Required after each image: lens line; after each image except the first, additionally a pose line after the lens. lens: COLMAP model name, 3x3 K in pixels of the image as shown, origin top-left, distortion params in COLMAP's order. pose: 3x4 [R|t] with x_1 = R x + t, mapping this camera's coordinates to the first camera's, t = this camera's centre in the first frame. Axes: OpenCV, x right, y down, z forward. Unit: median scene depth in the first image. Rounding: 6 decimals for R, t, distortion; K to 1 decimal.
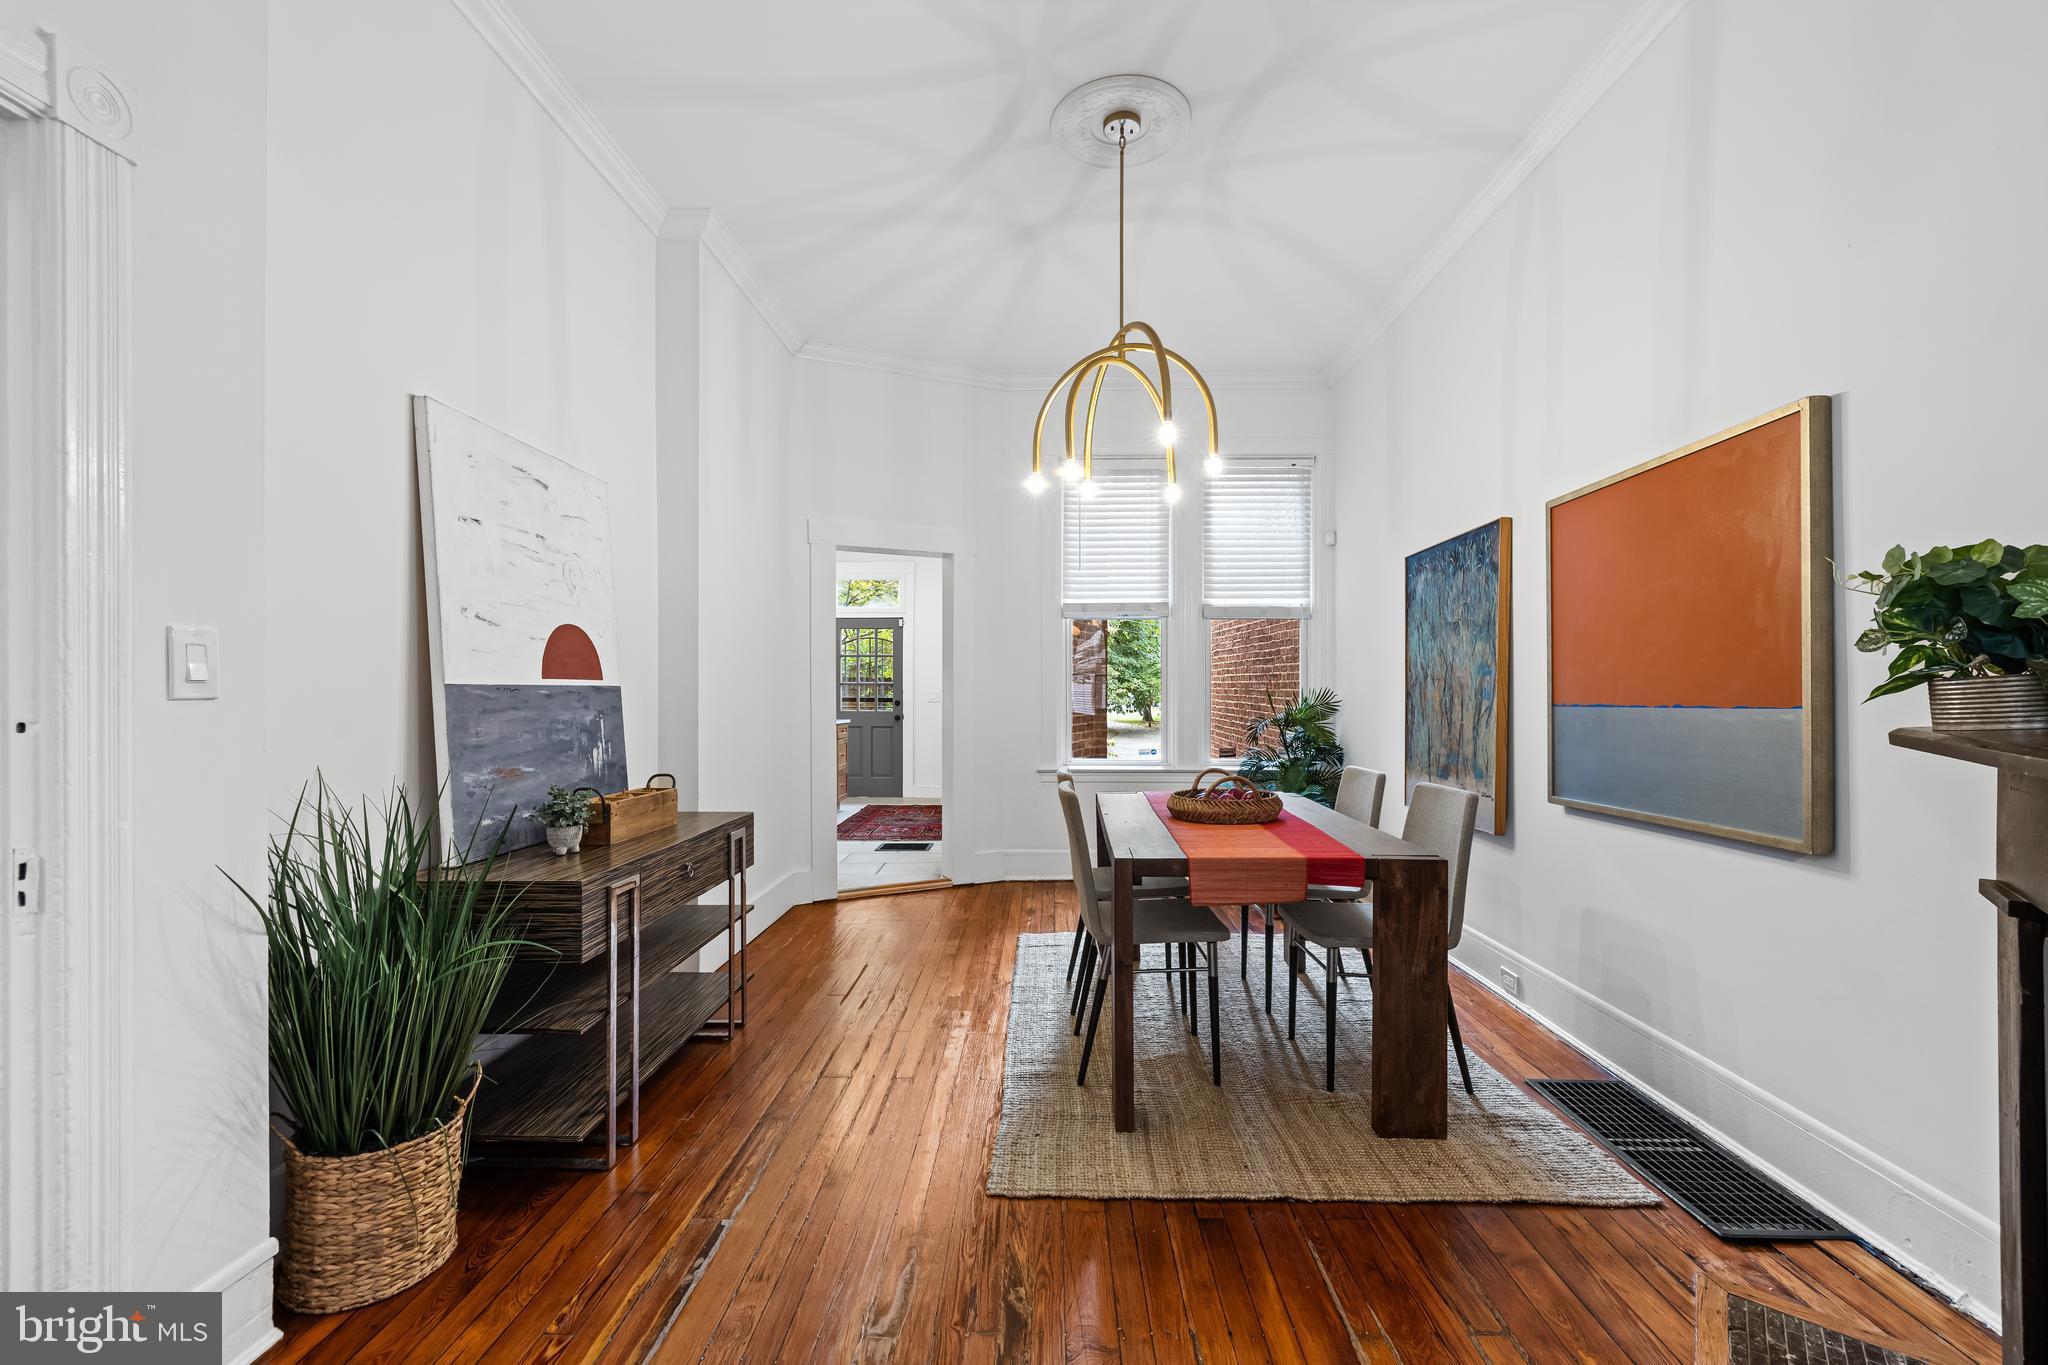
lens RADIAL K [[864.0, 0, 1027.1], [0, 864.0, 694.7], [0, 0, 1]] dist [-0.002799, 0.001356]
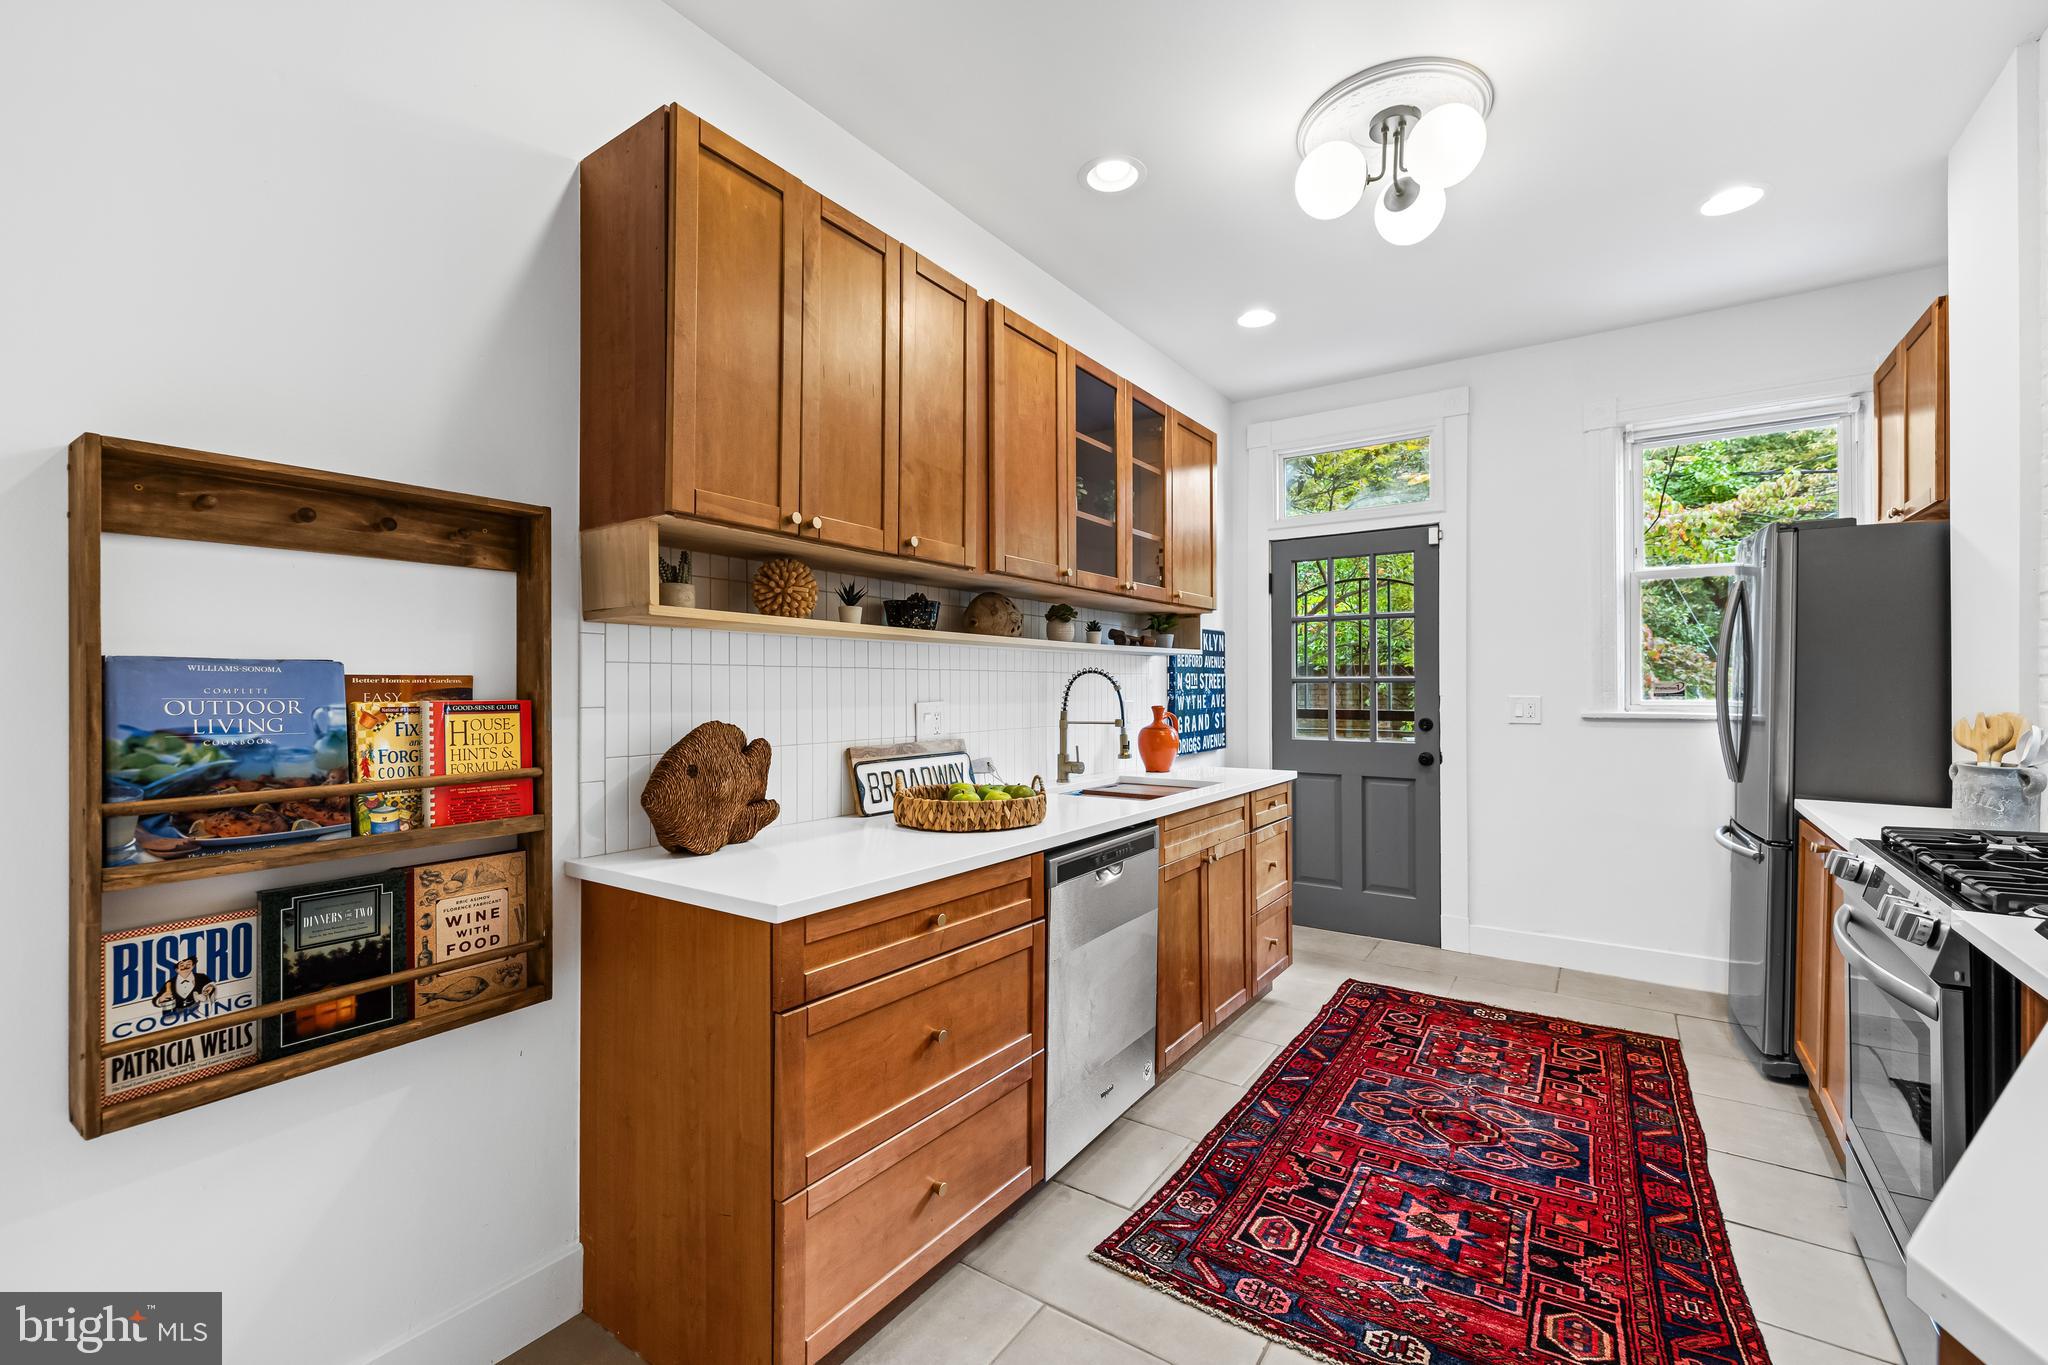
lens RADIAL K [[864.0, 0, 1020.7], [0, 864.0, 681.3], [0, 0, 1]] dist [-0.002799, 0.001356]
pose [[0.827268, -0.005272, -0.561783, -0.204232], [0.004388, 0.999986, -0.002922, -0.030556], [0.561791, -0.000048, 0.827279, 1.437628]]
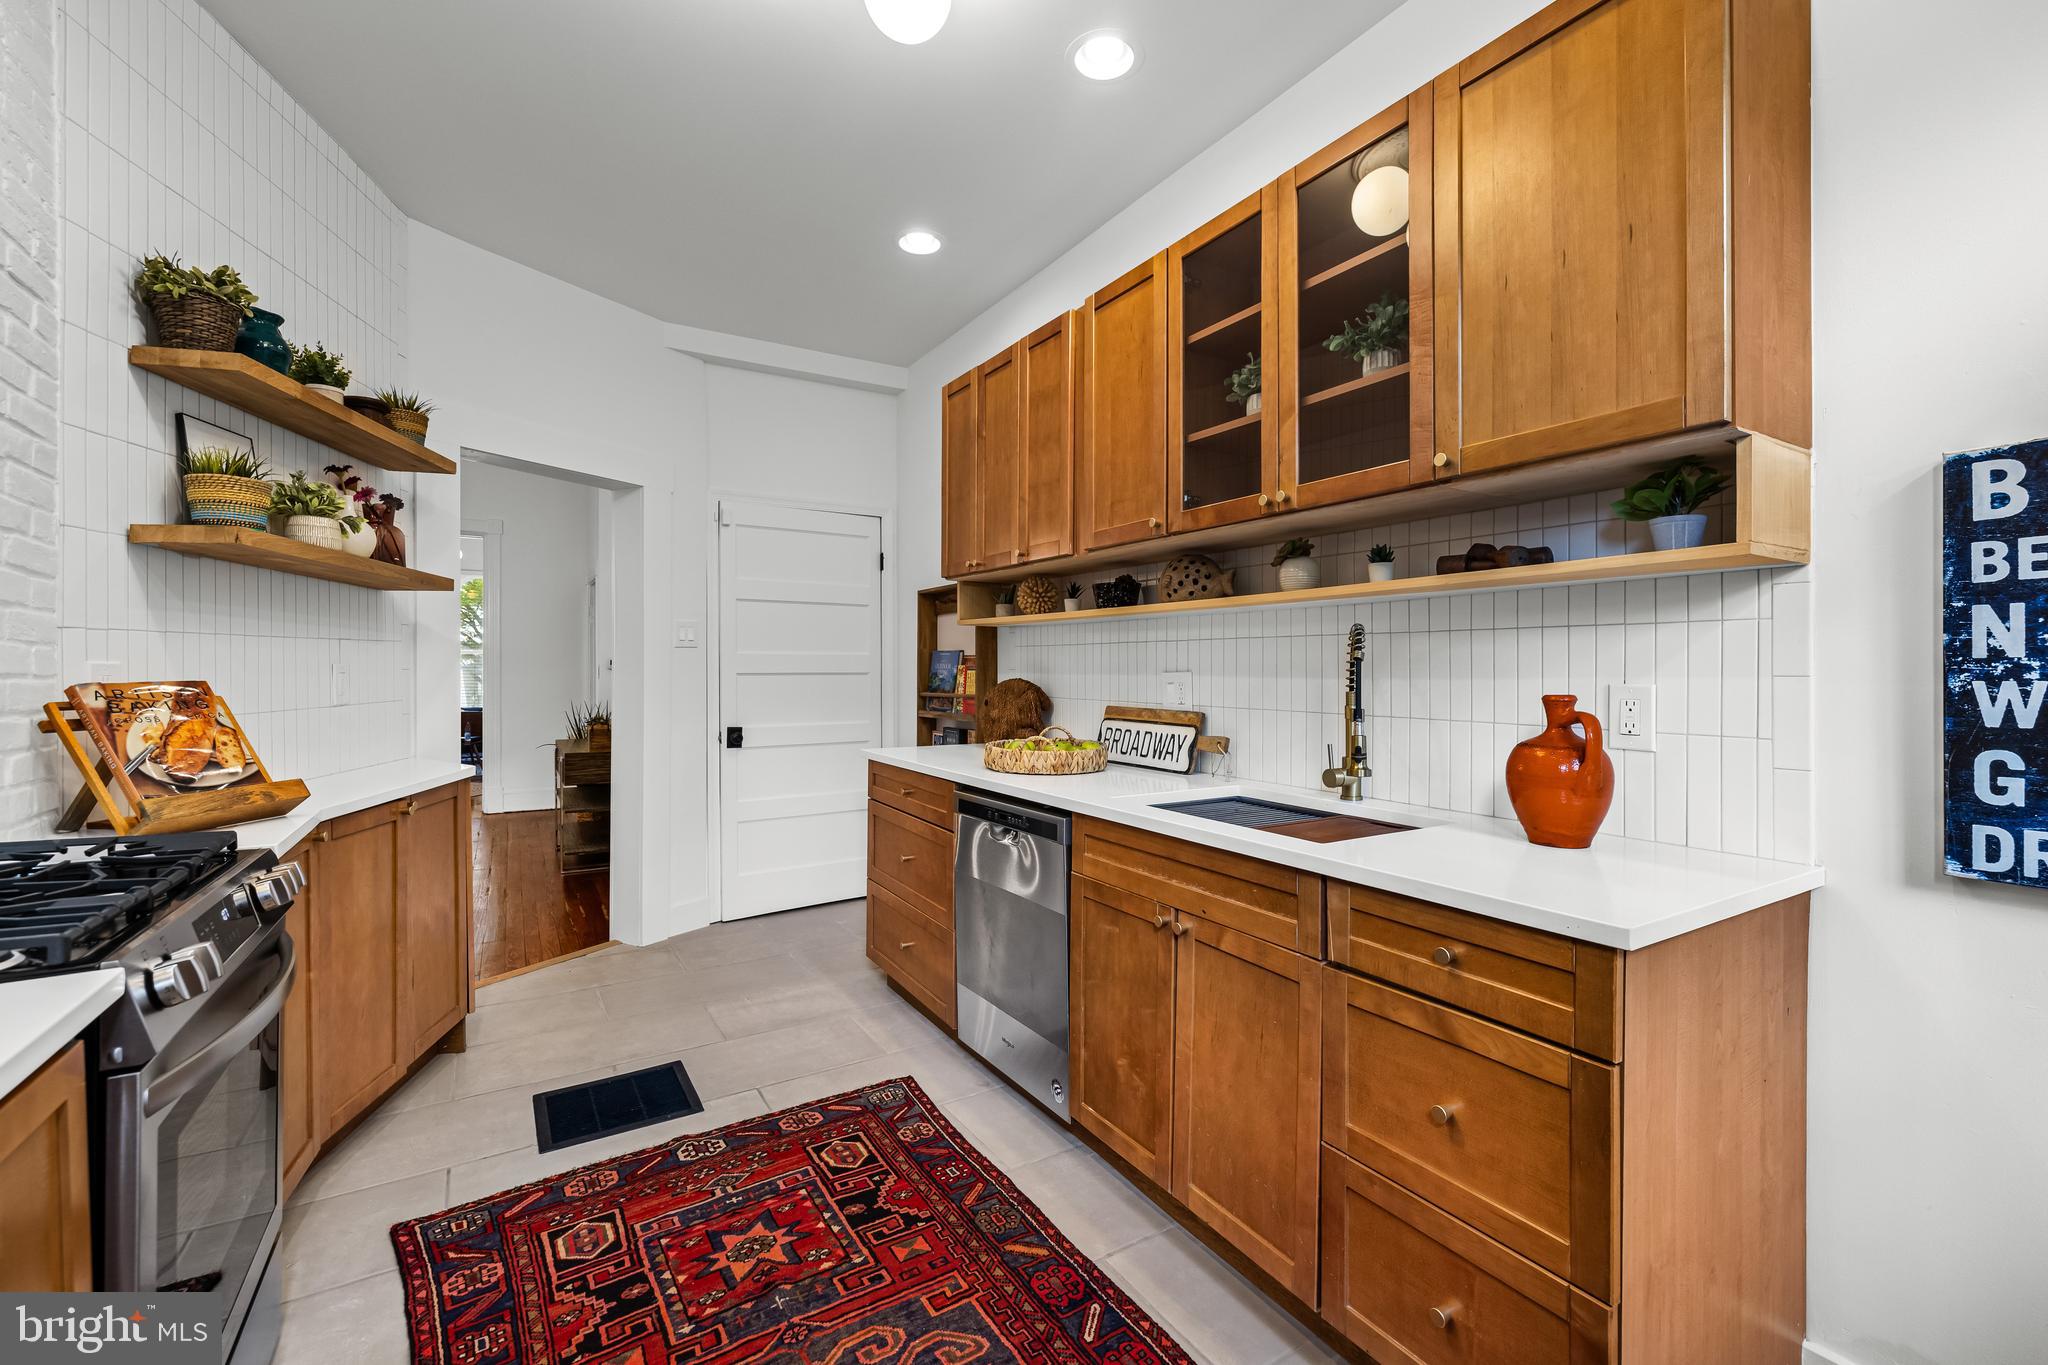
lens RADIAL K [[864.0, 0, 1032.6], [0, 864.0, 682.5], [0, 0, 1]] dist [-0.002799, 0.001356]
pose [[-0.843179, 0.006025, -0.537599, -0.169359], [-0.001304, 0.999911, 0.013253, -0.018040], [0.537631, 0.011876, -0.843096, 2.550754]]
